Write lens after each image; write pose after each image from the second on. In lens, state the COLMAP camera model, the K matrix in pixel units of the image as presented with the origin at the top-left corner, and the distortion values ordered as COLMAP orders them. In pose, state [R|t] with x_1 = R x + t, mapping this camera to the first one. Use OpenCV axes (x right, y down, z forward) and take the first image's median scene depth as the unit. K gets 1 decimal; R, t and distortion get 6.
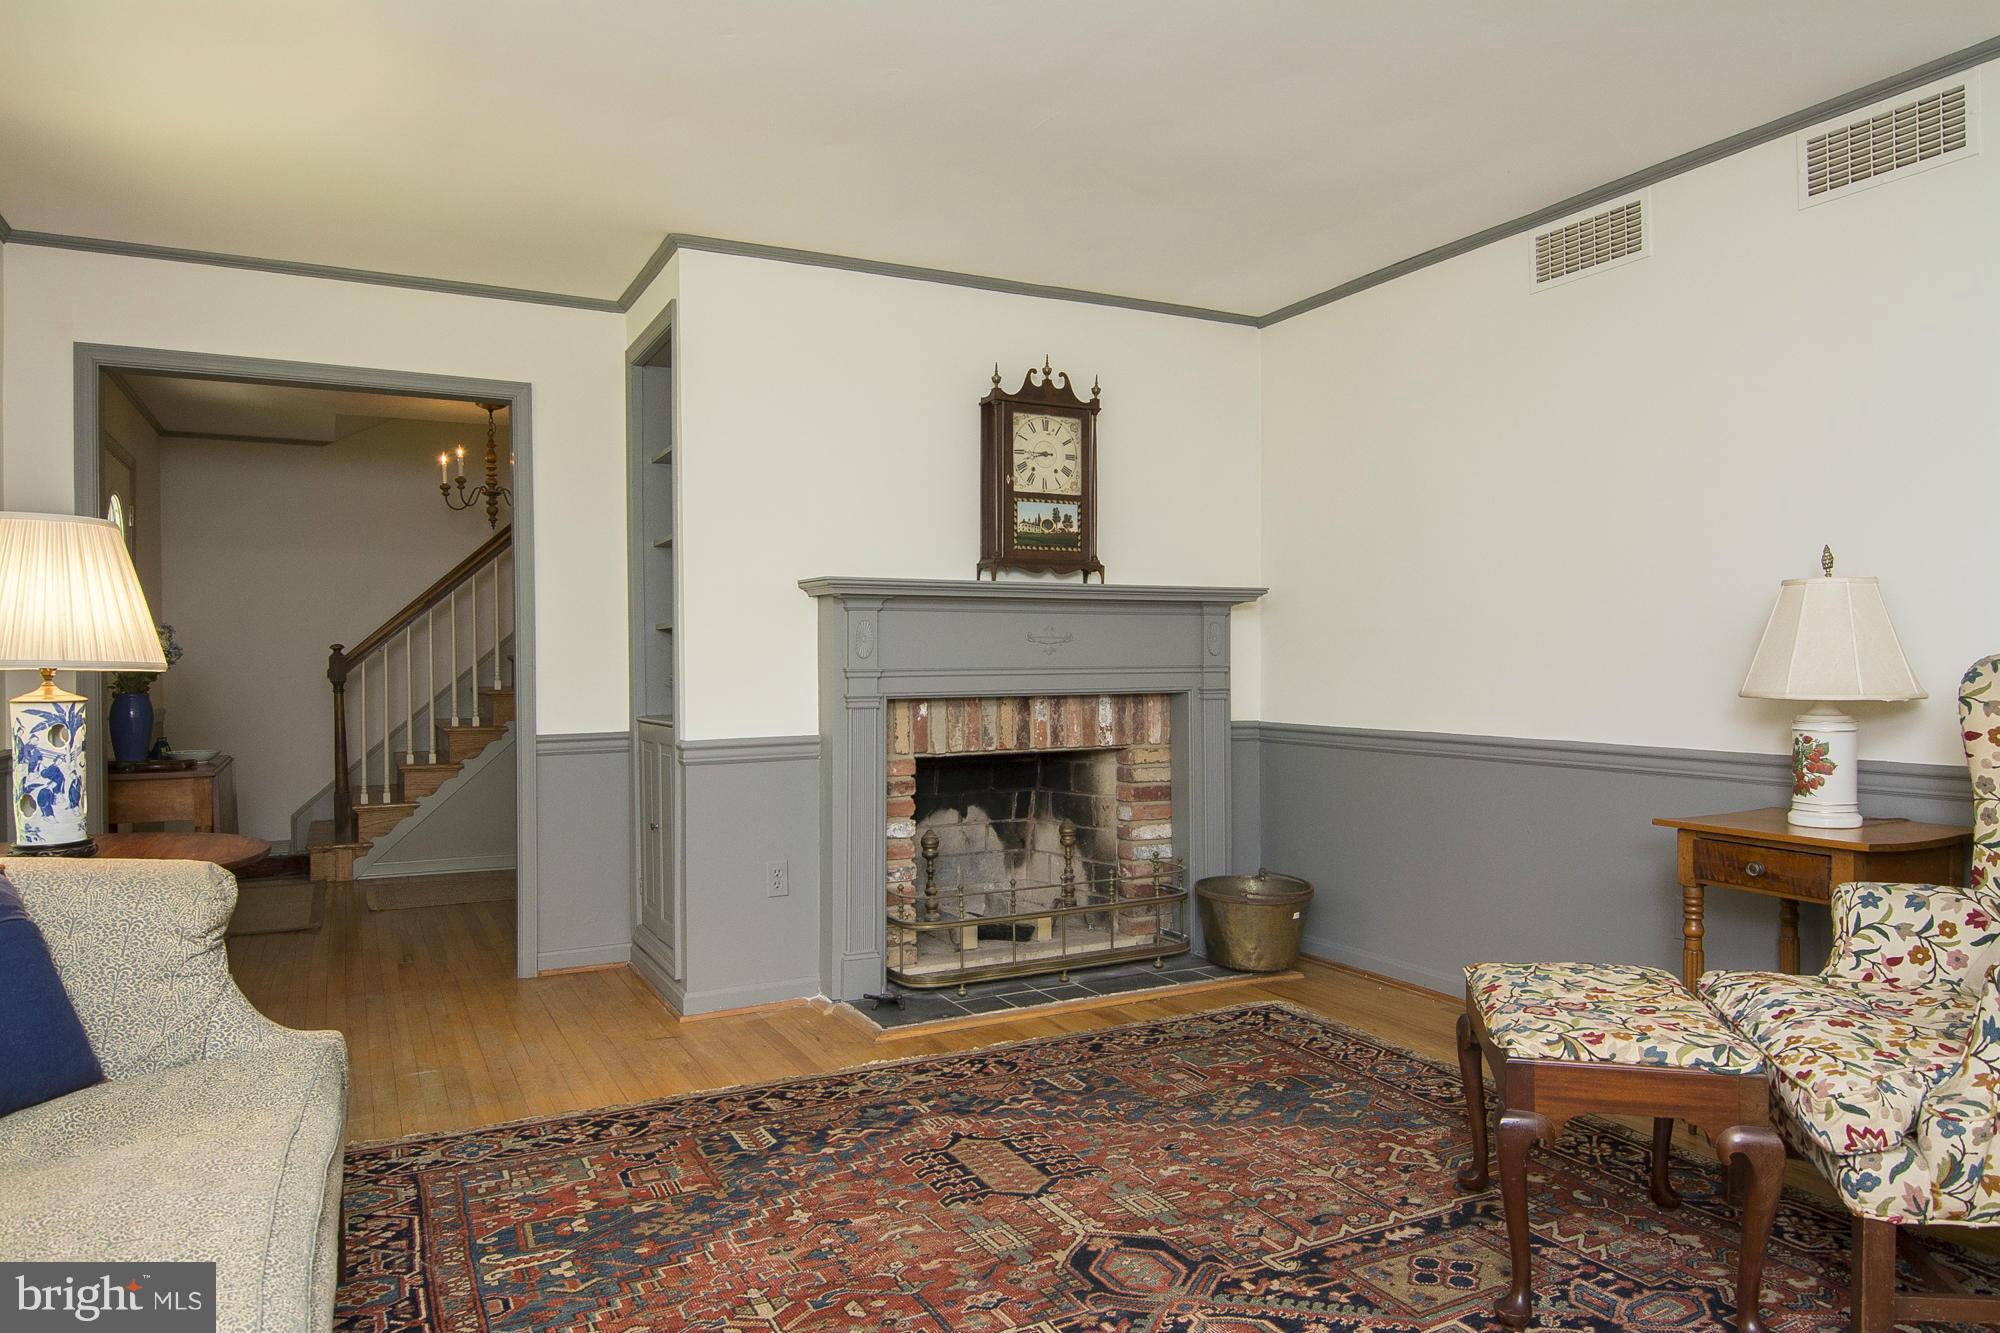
lens RADIAL K [[1155.6, 0, 993.0], [0, 1155.6, 665.7], [0, 0, 1]] dist [0.004227, -0.020860]
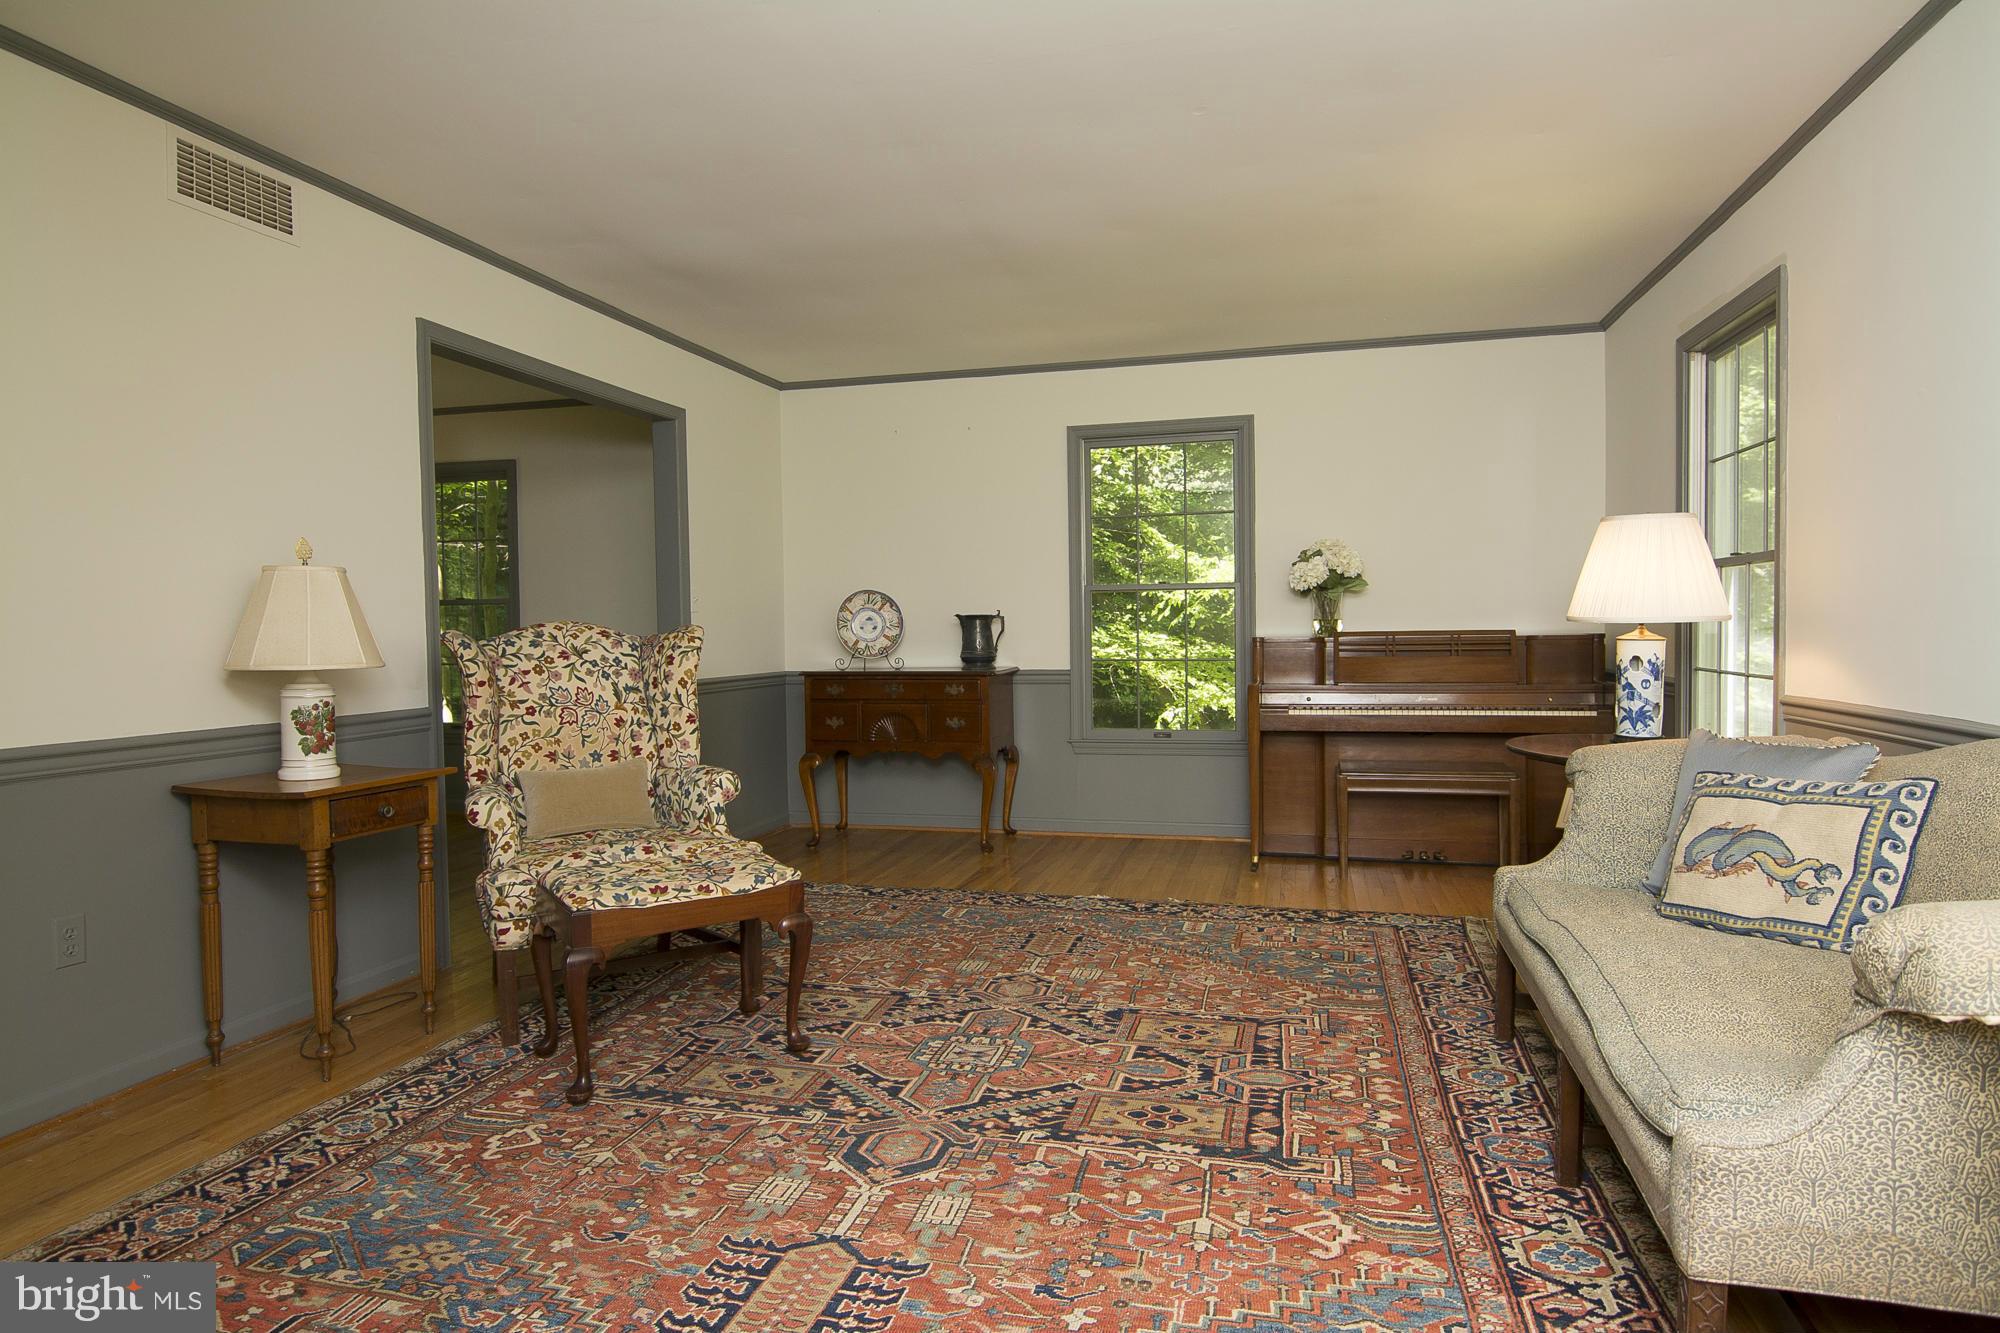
lens RADIAL K [[1155.6, 0, 993.0], [0, 1155.6, 665.7], [0, 0, 1]] dist [0.004227, -0.020860]
pose [[-0.727593, -0.005015, 0.685991, -0.663220], [0.022106, 0.999283, 0.030752, 0.011139], [-0.685653, 0.037539, -0.726960, 1.602004]]
